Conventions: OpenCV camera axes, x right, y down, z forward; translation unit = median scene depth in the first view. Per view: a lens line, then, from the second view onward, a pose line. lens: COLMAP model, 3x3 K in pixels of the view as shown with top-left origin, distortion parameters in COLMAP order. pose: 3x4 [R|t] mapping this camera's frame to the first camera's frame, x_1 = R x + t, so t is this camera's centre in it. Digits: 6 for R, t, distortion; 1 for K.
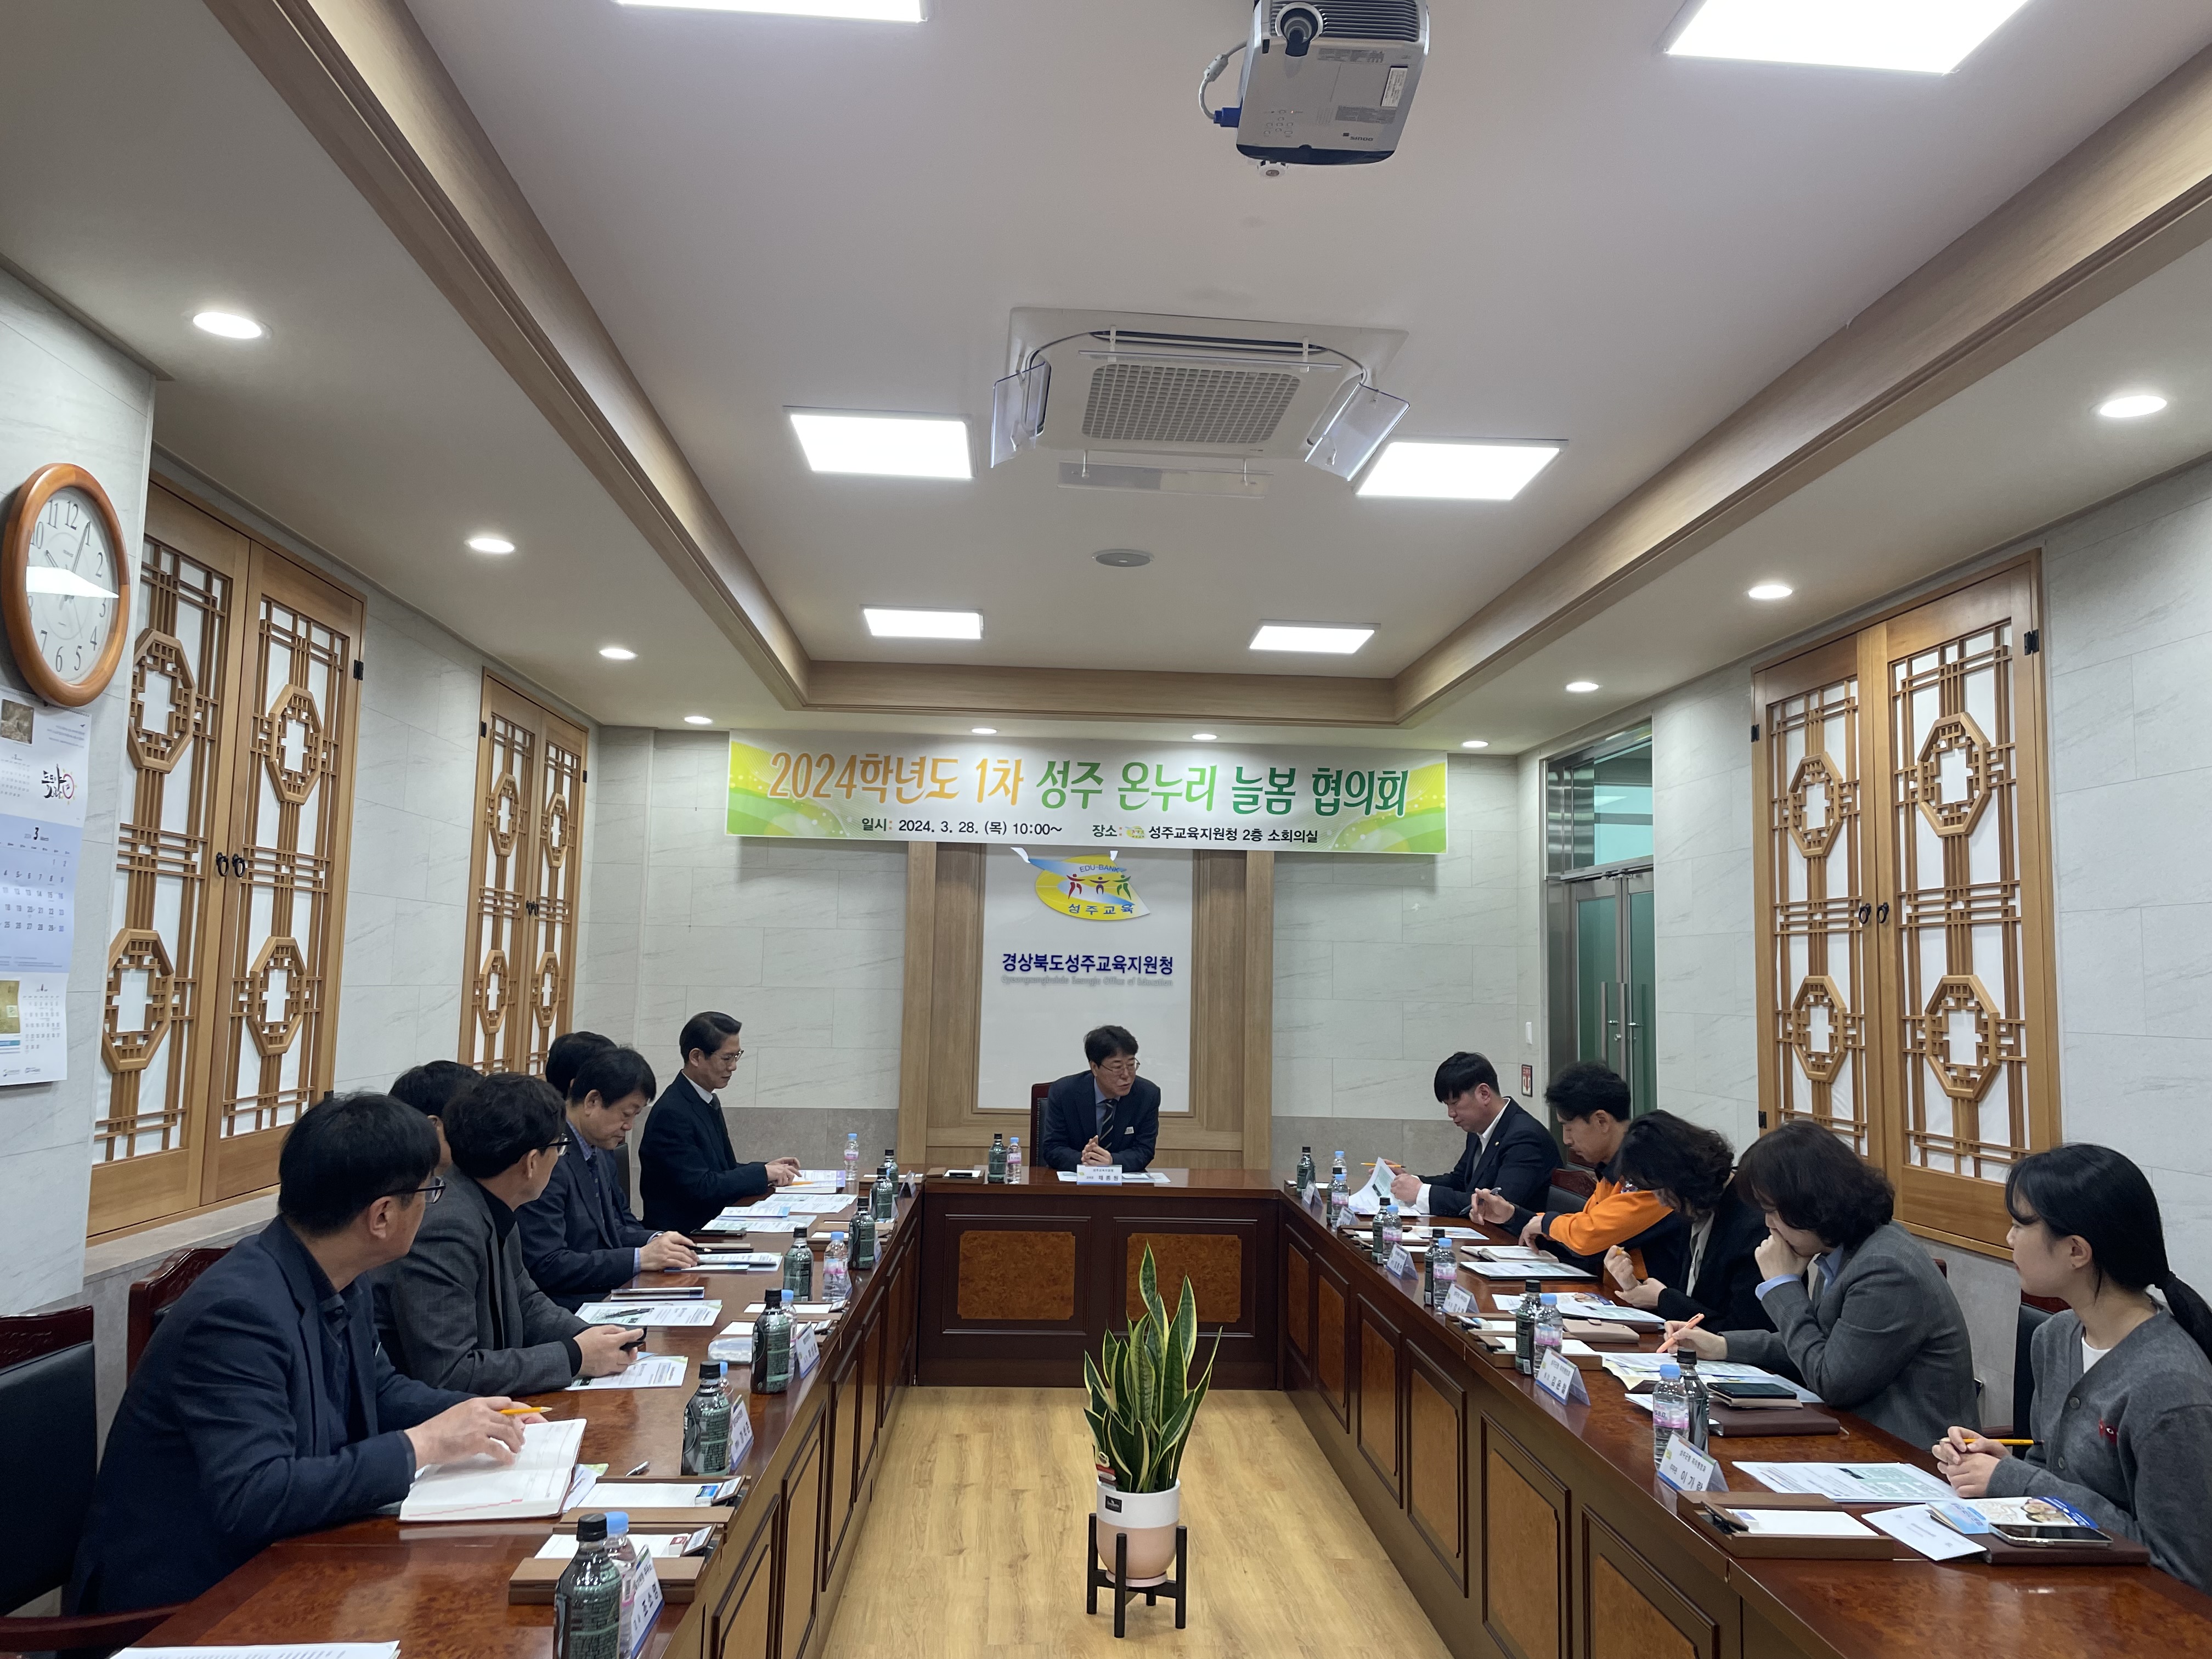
lens RADIAL K [[1654.2, 0, 1112.3], [0, 1654.2, 817.8], [0, 0, 1]] dist [0.105350, -0.144789]
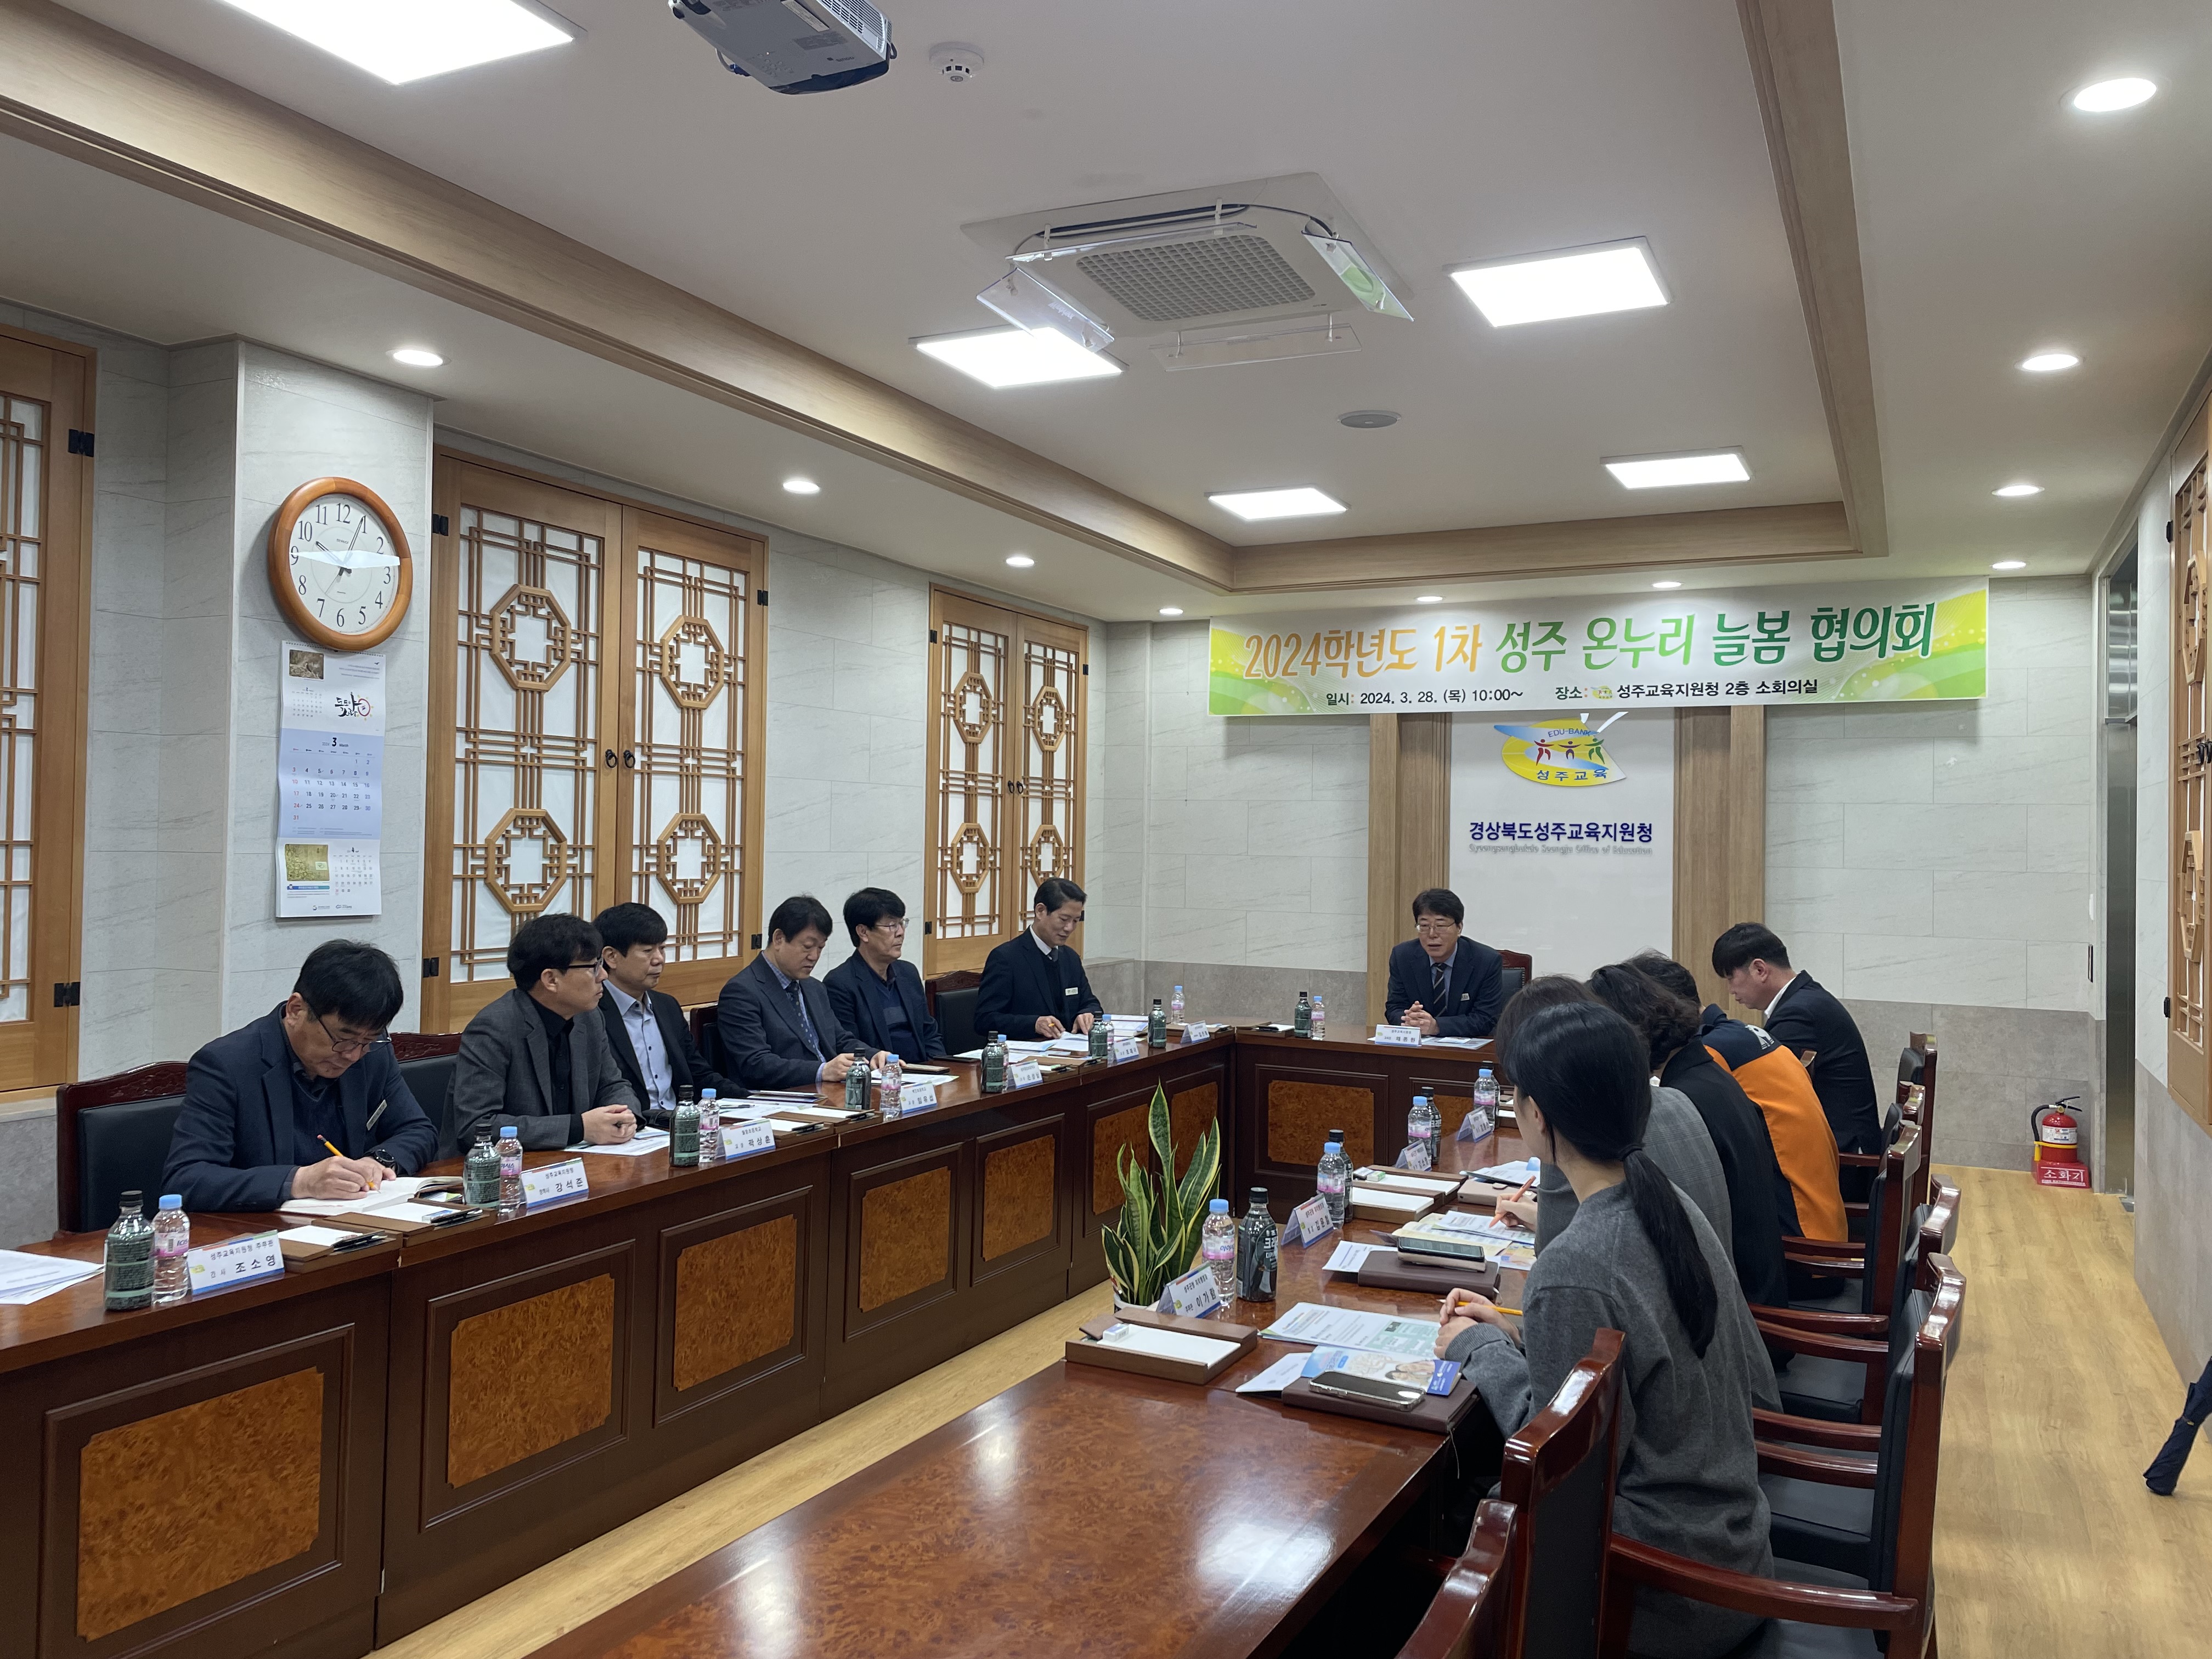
lens RADIAL K [[1652.7, 0, 1119.4], [0, 1652.7, 817.9], [0, 0, 1]] dist [0.111037, -0.155281]
pose [[0.871957, -0.014788, -0.489359, 0.370838], [0.051244, 0.996810, 0.061185, 0.011952], [0.486893, -0.078427, 0.869933, 0.047712]]
